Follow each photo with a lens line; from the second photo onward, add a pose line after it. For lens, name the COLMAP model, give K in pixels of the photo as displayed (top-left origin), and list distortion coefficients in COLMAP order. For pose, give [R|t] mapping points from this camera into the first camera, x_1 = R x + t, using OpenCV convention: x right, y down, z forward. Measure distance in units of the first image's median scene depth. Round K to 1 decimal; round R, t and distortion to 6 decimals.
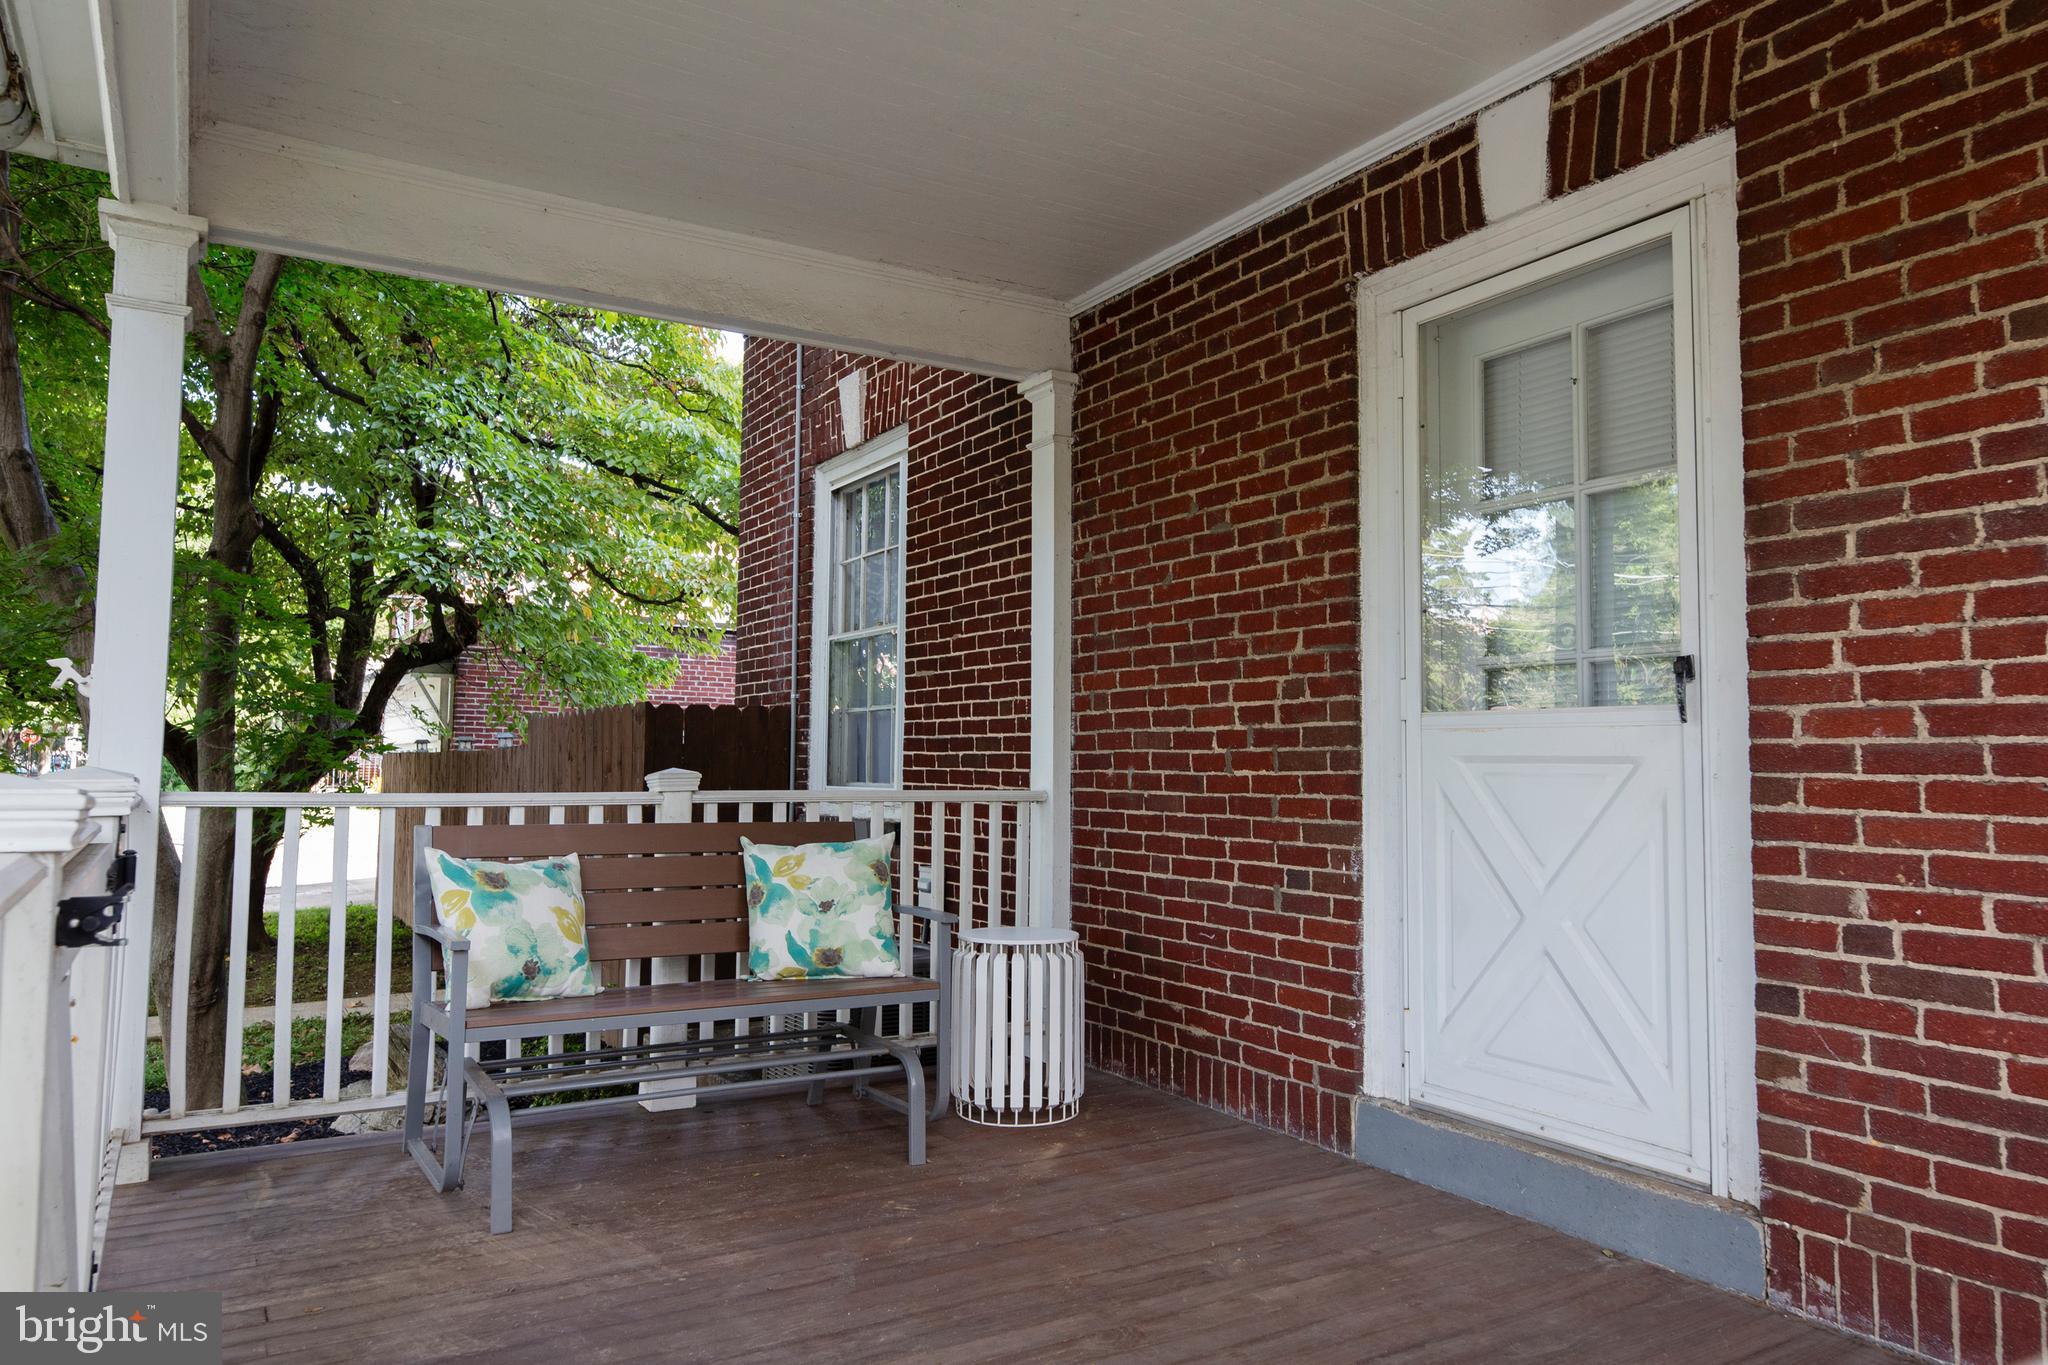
lens RADIAL K [[1360.7, 0, 1021.0], [0, 1360.7, 681.8], [0, 0, 1]] dist [0.009584, -0.004676]
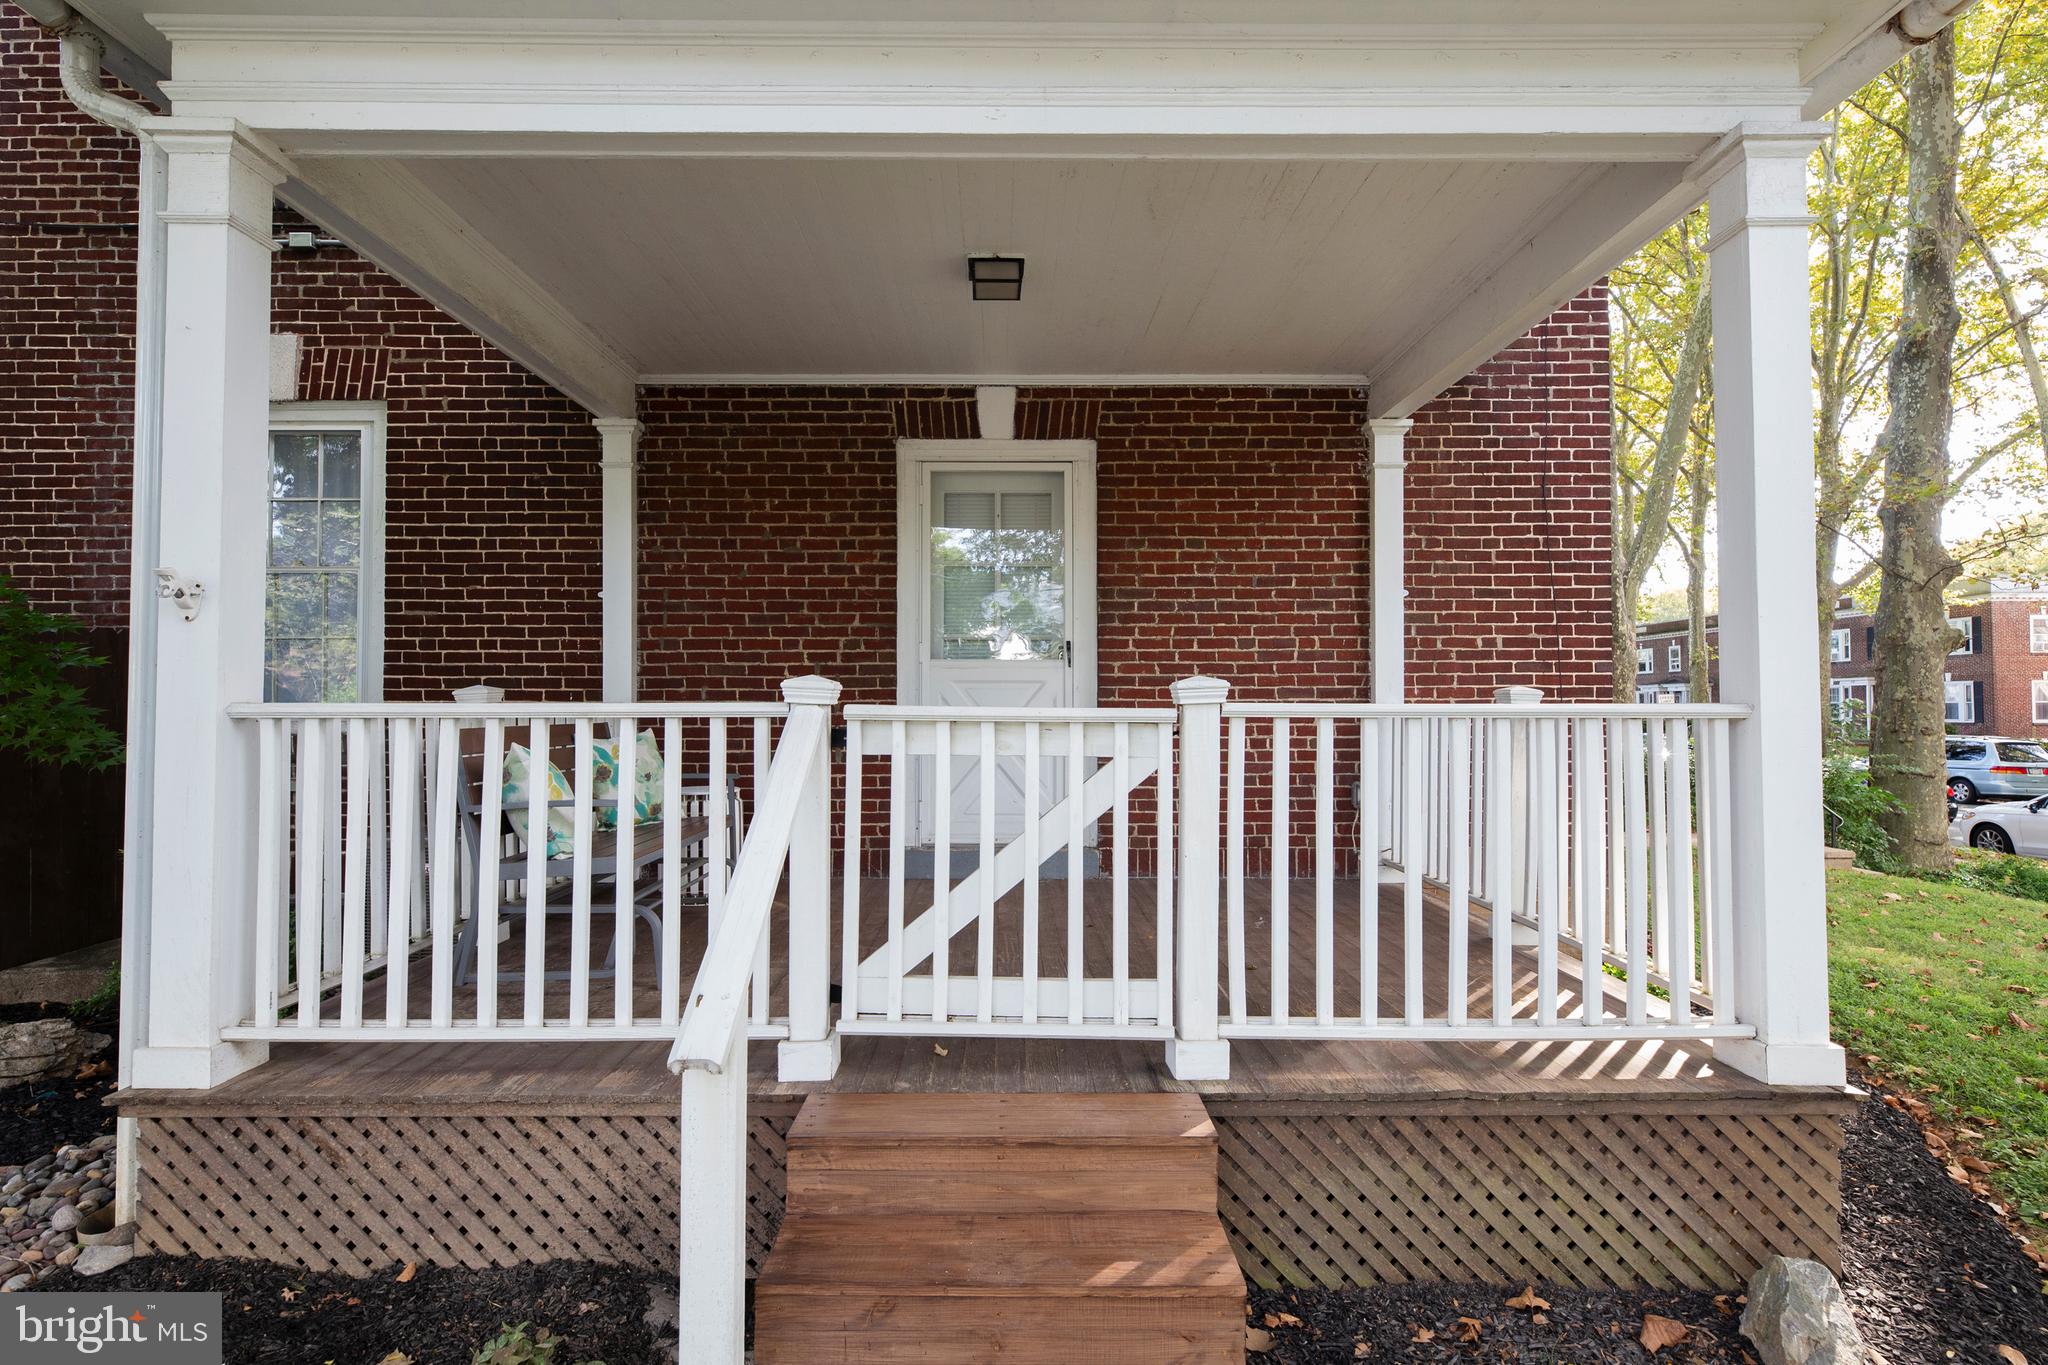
lens RADIAL K [[1001.0, 0, 1024.9], [0, 1001.0, 682.2], [0, 0, 1]] dist [-0.005996, -0.000088]
pose [[0.507159, 0.005582, 0.861835, -0.970860], [-0.048435, 0.998583, 0.022035, 0.017076], [-0.860491, -0.052918, 0.506711, 0.096186]]
